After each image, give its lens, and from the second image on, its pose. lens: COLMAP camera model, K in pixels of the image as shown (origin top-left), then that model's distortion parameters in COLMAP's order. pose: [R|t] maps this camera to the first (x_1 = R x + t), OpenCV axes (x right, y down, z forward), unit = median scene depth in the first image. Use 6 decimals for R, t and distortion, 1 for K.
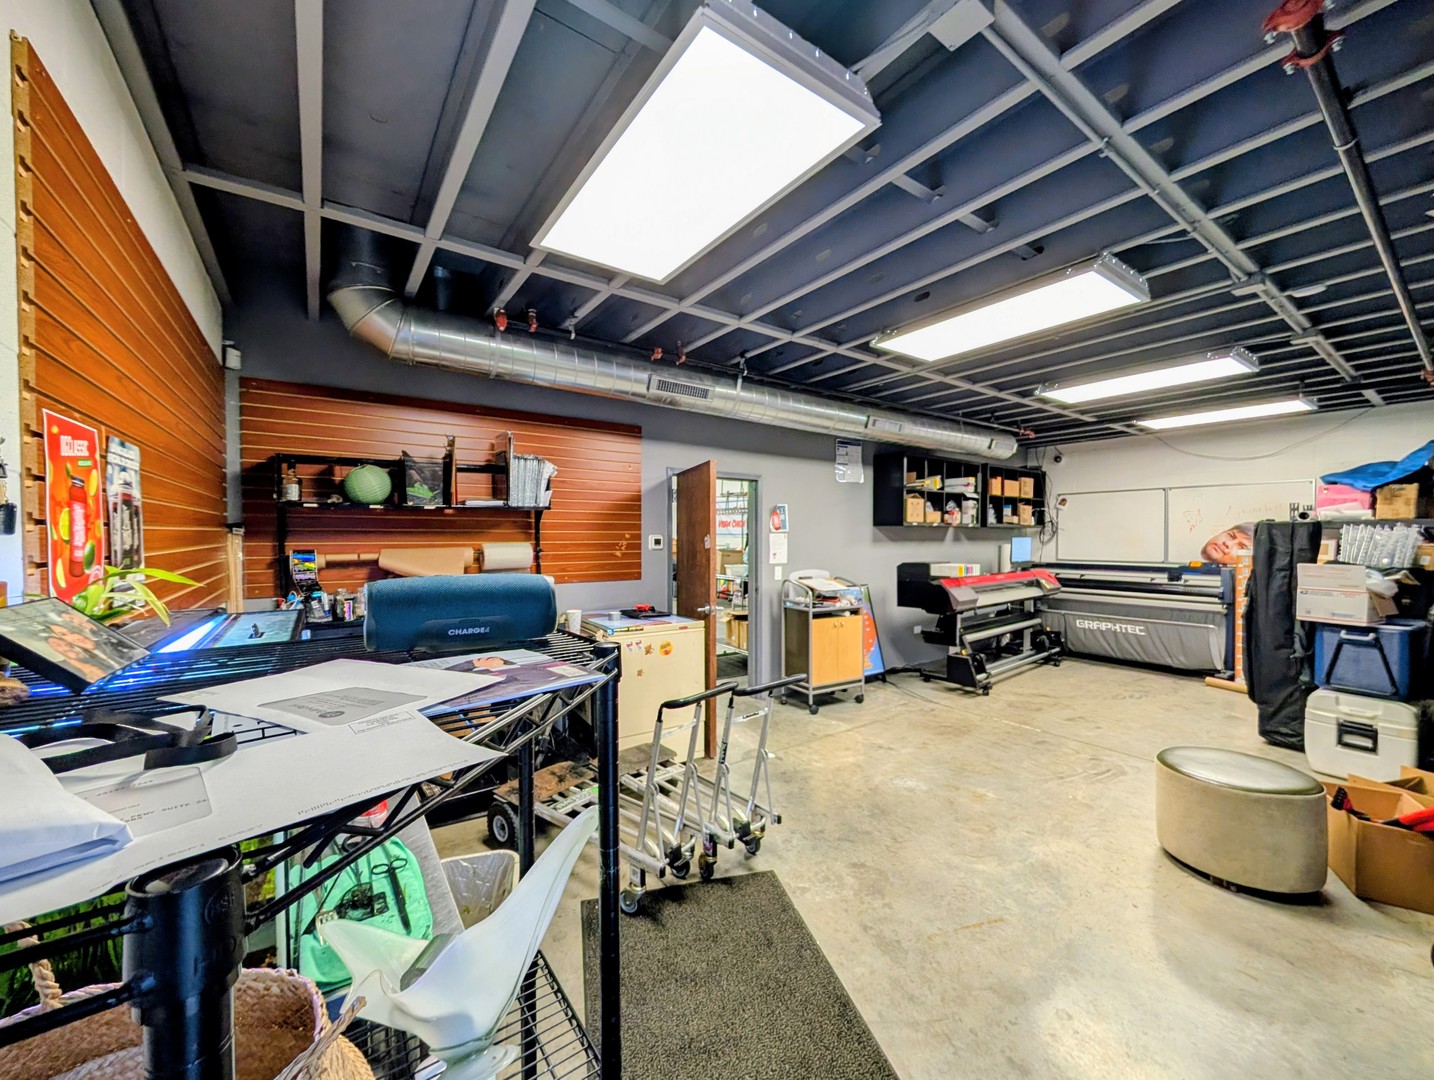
lens RADIAL K [[545.7, 0, 711.0], [0, 545.7, 545.0], [0, 0, 1]] dist [-0.000220, 0.000122]
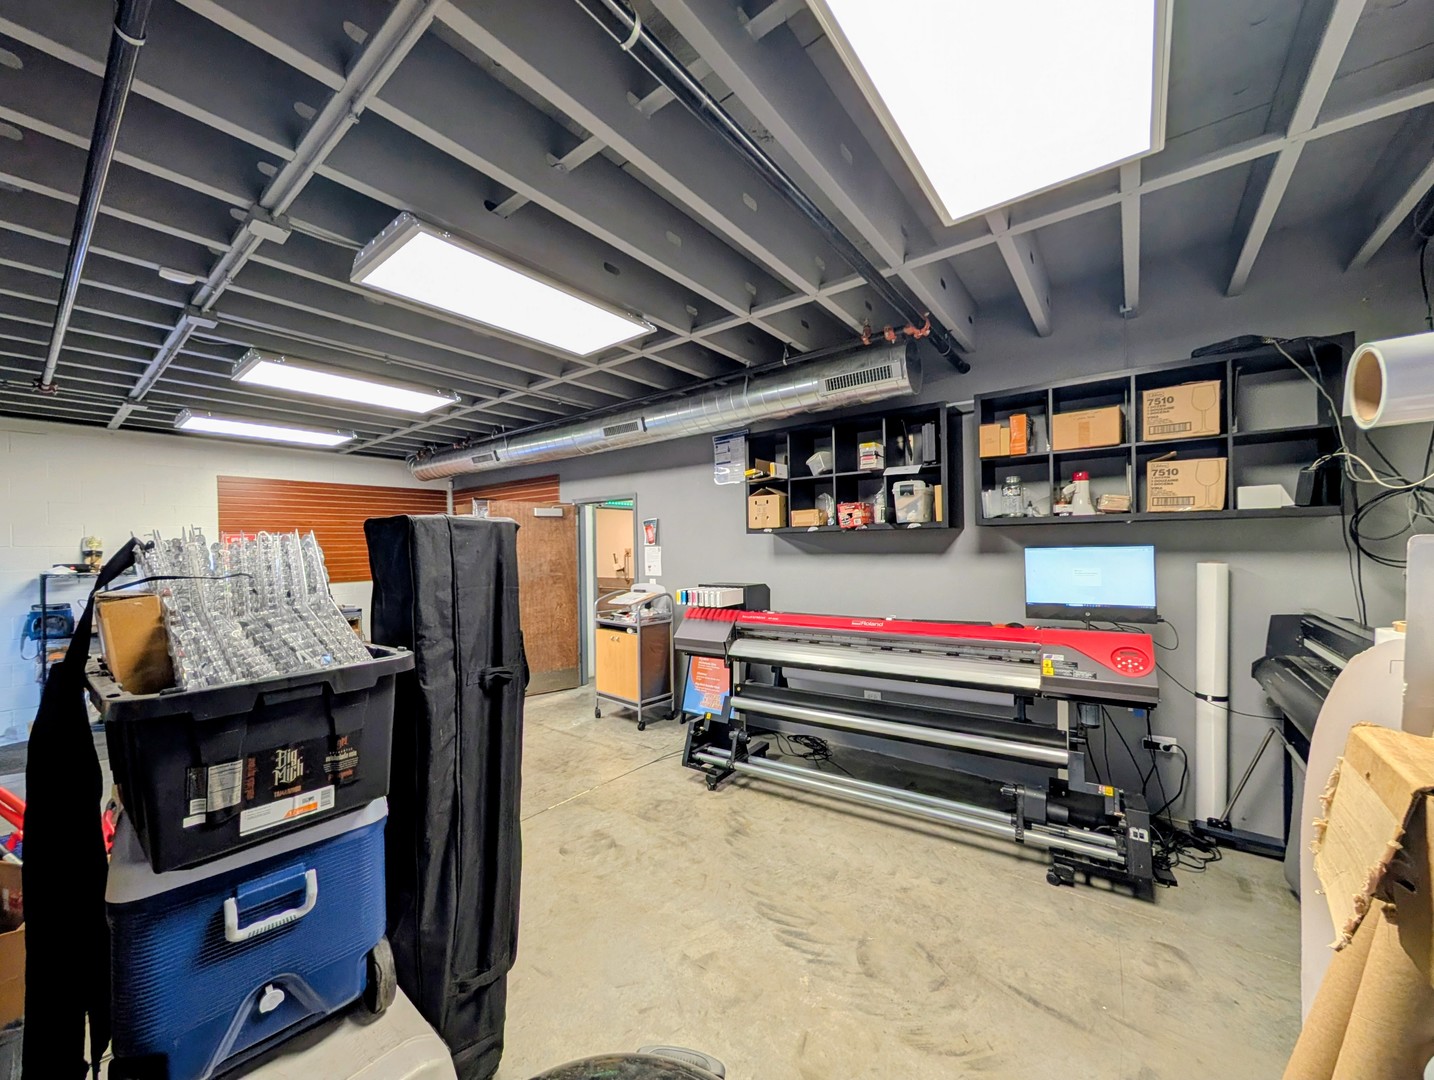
lens RADIAL K [[555.1, 0, 713.2], [0, 555.1, 548.7], [0, 0, 1]] dist [0.031053, -0.000062]
pose [[0.299580, 0.001104, -0.954071, 1.315168], [-0.001620, 0.999998, 0.000649, -0.022073], [0.954070, 0.001351, 0.299581, 0.914328]]
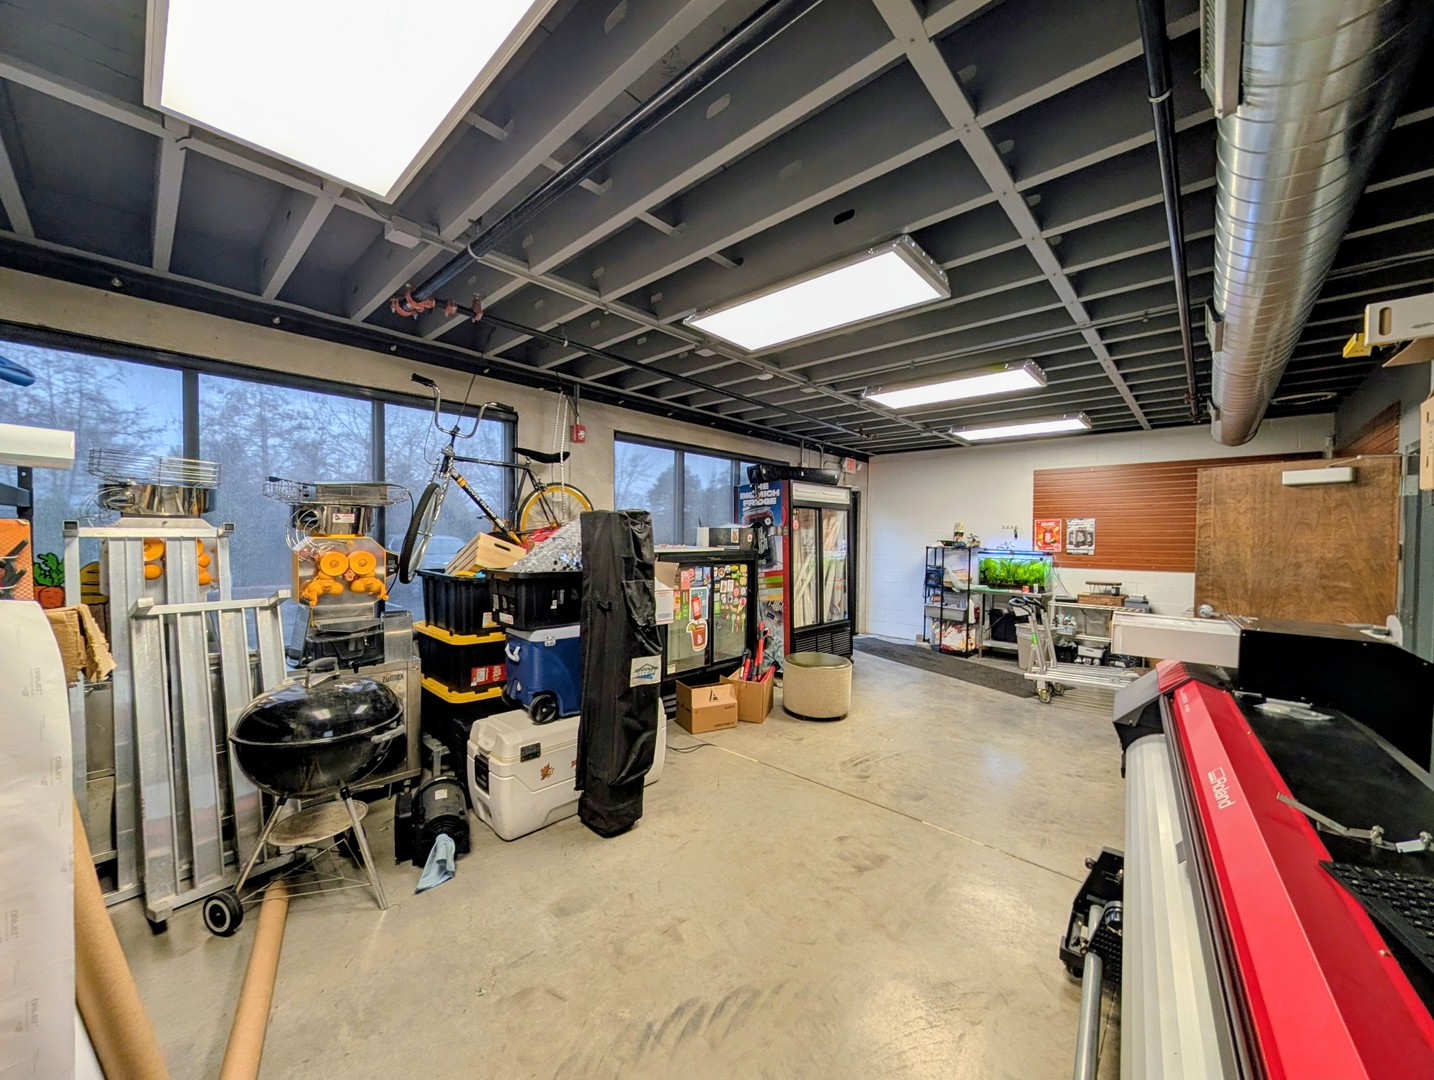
lens RADIAL K [[555.1, 0, 713.2], [0, 555.1, 548.7], [0, 0, 1]] dist [0.031053, -0.000062]
pose [[-0.973223, -0.005333, -0.229803, 0.950268], [-0.016388, 0.998796, 0.046228, -0.029689], [0.229279, 0.048757, -0.972139, 1.495220]]
